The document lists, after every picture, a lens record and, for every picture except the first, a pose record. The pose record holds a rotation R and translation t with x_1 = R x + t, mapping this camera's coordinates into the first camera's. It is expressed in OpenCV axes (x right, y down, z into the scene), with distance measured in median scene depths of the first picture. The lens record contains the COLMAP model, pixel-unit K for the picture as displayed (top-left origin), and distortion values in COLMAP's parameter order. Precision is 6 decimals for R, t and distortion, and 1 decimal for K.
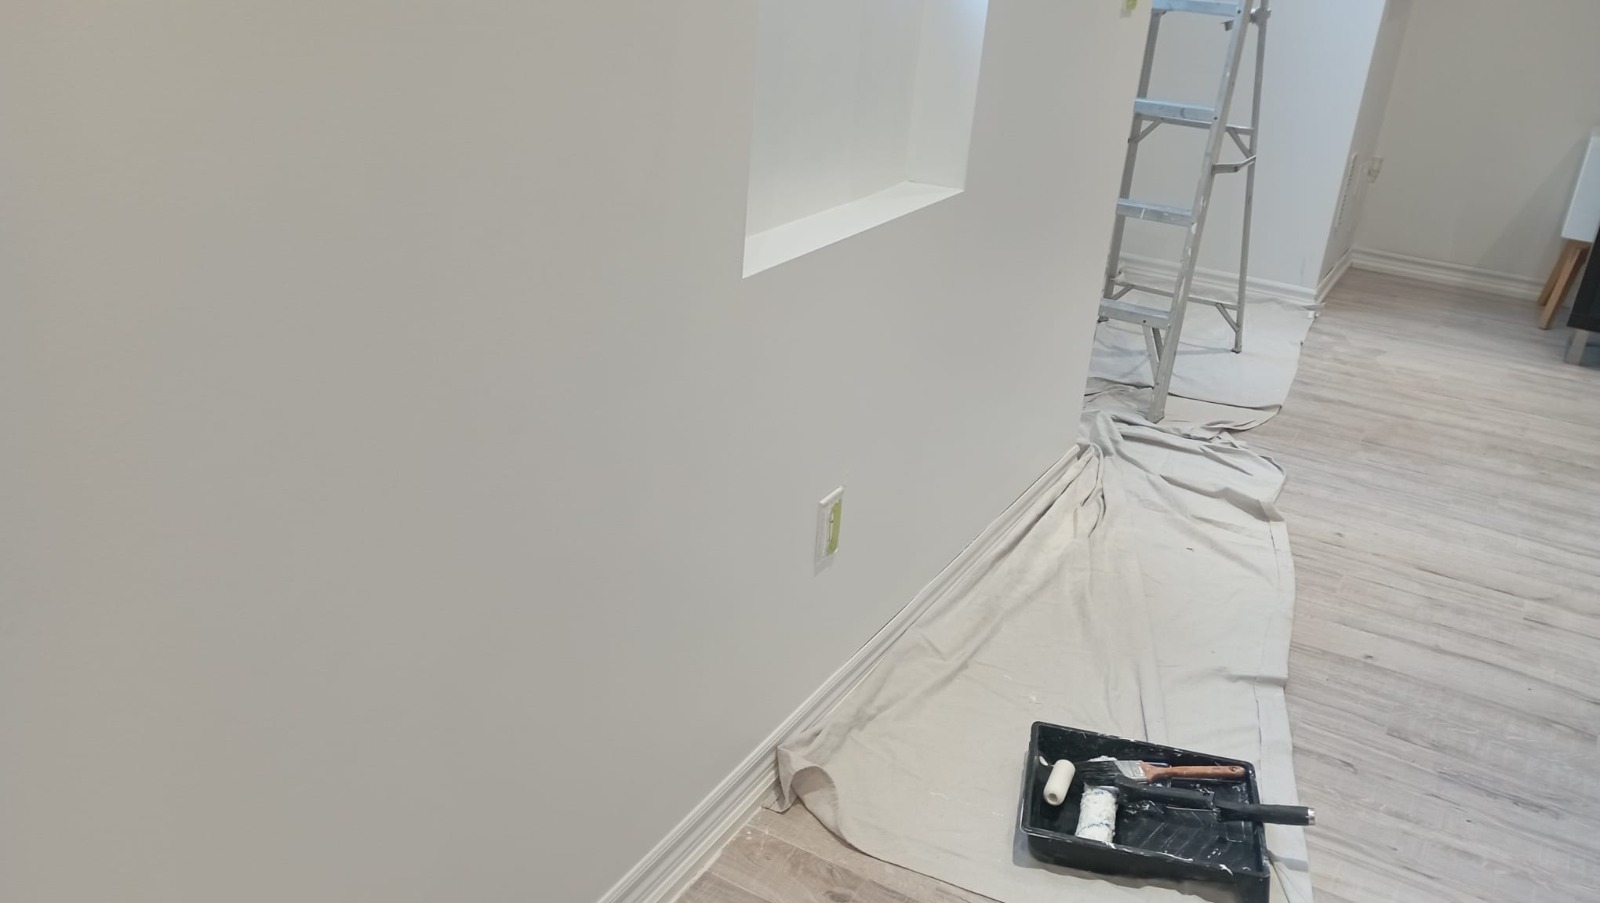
lens RADIAL K [[1310.2, 0, 827.6], [0, 1310.2, 453.8], [0, 0, 1]] dist [0.139475, -0.185149]
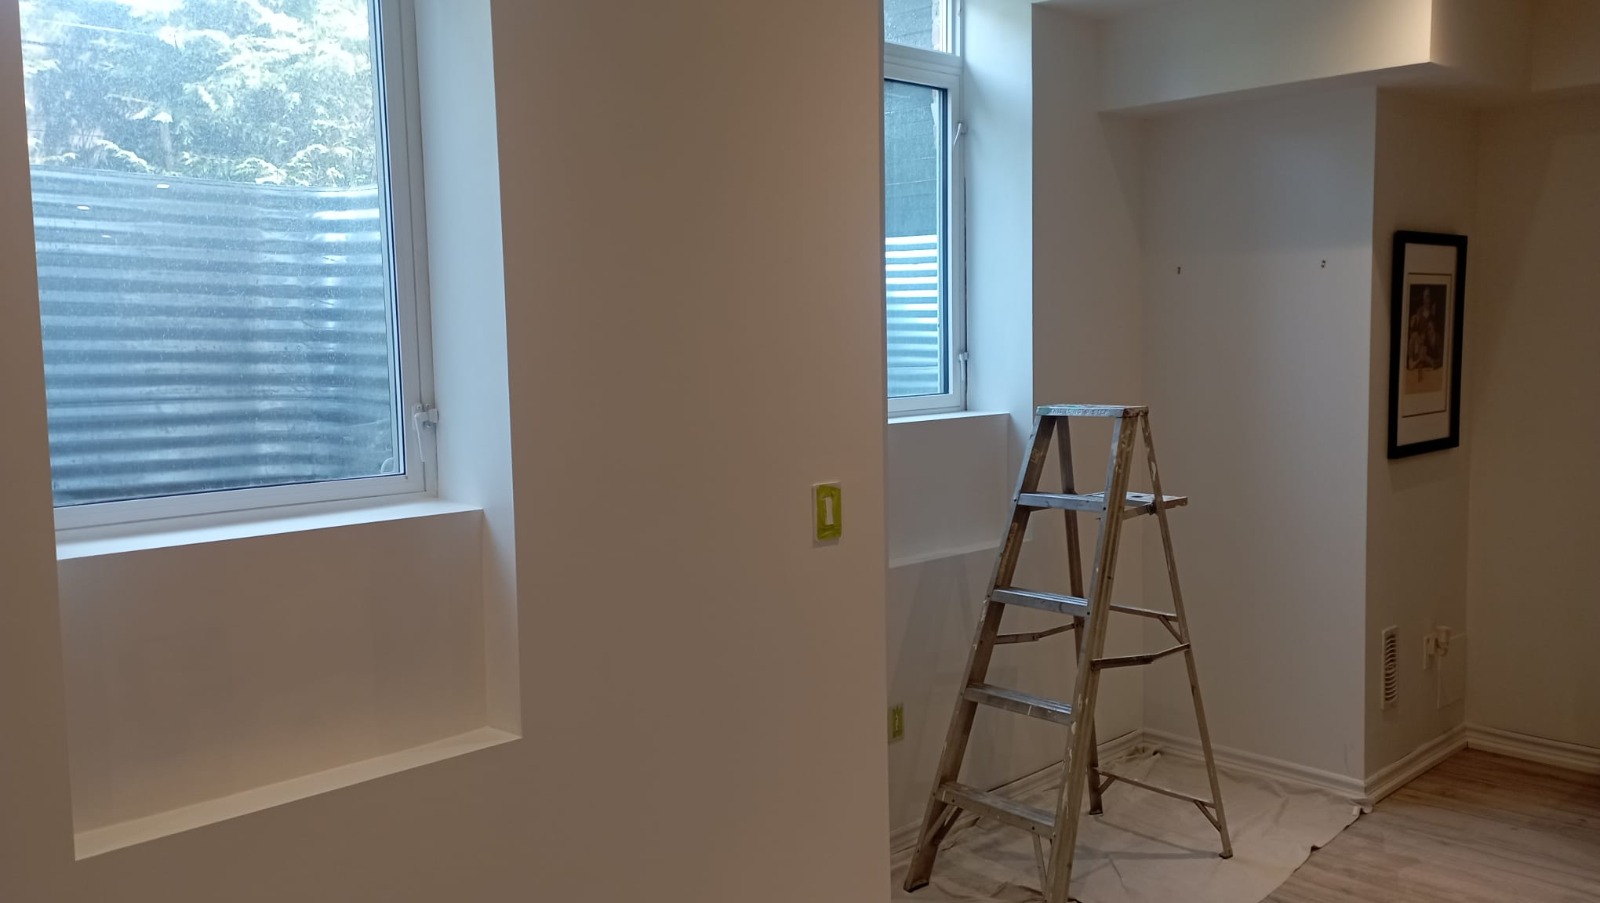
lens RADIAL K [[1310.2, 0, 827.6], [0, 1310.2, 453.8], [0, 0, 1]] dist [0.139475, -0.185149]
pose [[0.957524, -0.064248, -0.281104, 0.321840], [-0.027974, 0.949566, -0.312316, -0.046398], [0.286992, 0.306914, 0.907435, 0.027503]]
